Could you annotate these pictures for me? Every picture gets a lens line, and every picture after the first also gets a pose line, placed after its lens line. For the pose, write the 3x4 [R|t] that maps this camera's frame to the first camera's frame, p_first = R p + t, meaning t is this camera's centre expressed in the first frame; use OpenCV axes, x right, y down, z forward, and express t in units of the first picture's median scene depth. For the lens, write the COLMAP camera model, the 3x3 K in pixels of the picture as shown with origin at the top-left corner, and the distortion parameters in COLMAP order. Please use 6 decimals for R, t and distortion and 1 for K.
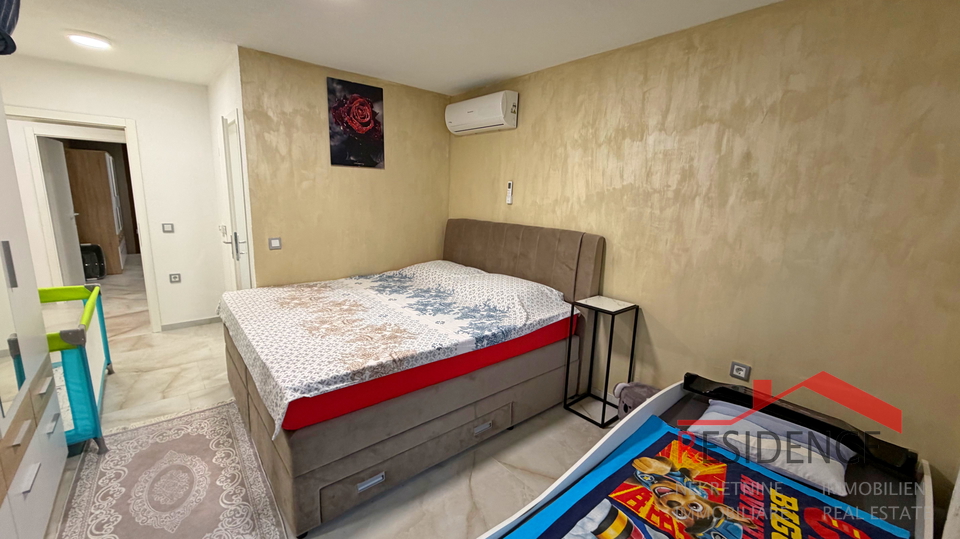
lens RADIAL K [[382.8, 0, 475.0], [0, 382.8, 266.9], [0, 0, 1]] dist [0.001006, 0.000155]
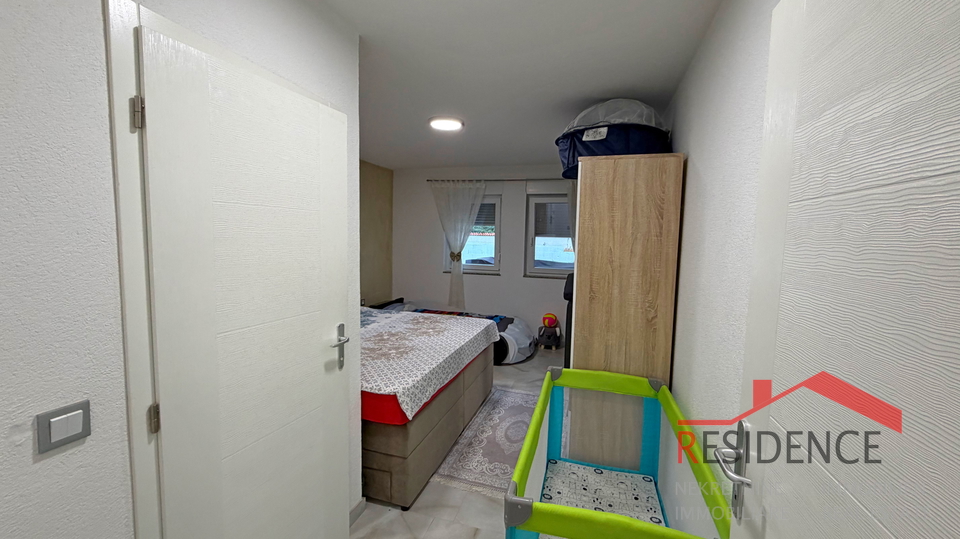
lens RADIAL K [[382.8, 0, 477.2], [0, 382.8, 267.9], [0, 0, 1]] dist [0.001006, 0.000155]
pose [[-0.538327, -0.116222, 0.834683, -1.382738], [0.113915, 0.971319, 0.208716, -0.294271], [-0.835001, 0.207441, -0.509648, 1.288530]]
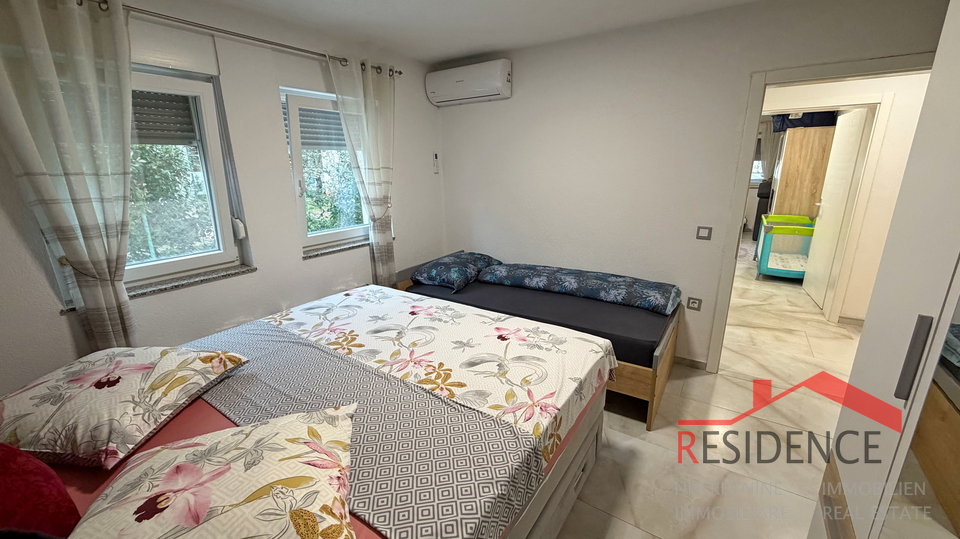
lens RADIAL K [[382.8, 0, 480.1], [0, 382.8, 267.3], [0, 0, 1]] dist [0.001006, 0.000155]
pose [[-0.261186, -0.288005, 0.921322, -3.350664], [0.193462, 0.919469, 0.342270, -0.970617], [-0.945703, 0.267637, -0.184435, 4.000244]]
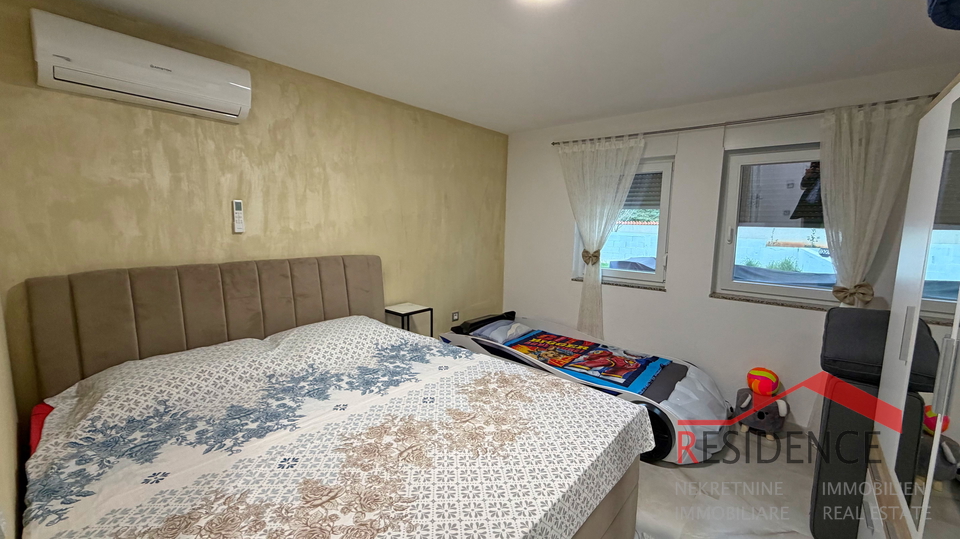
lens RADIAL K [[382.8, 0, 477.3], [0, 382.8, 267.3], [0, 0, 1]] dist [0.001006, 0.000155]
pose [[-0.160061, -0.154651, 0.974917, -0.839574], [0.159059, 0.970704, 0.180097, -0.207260], [-0.974208, 0.183896, -0.130773, 0.888886]]
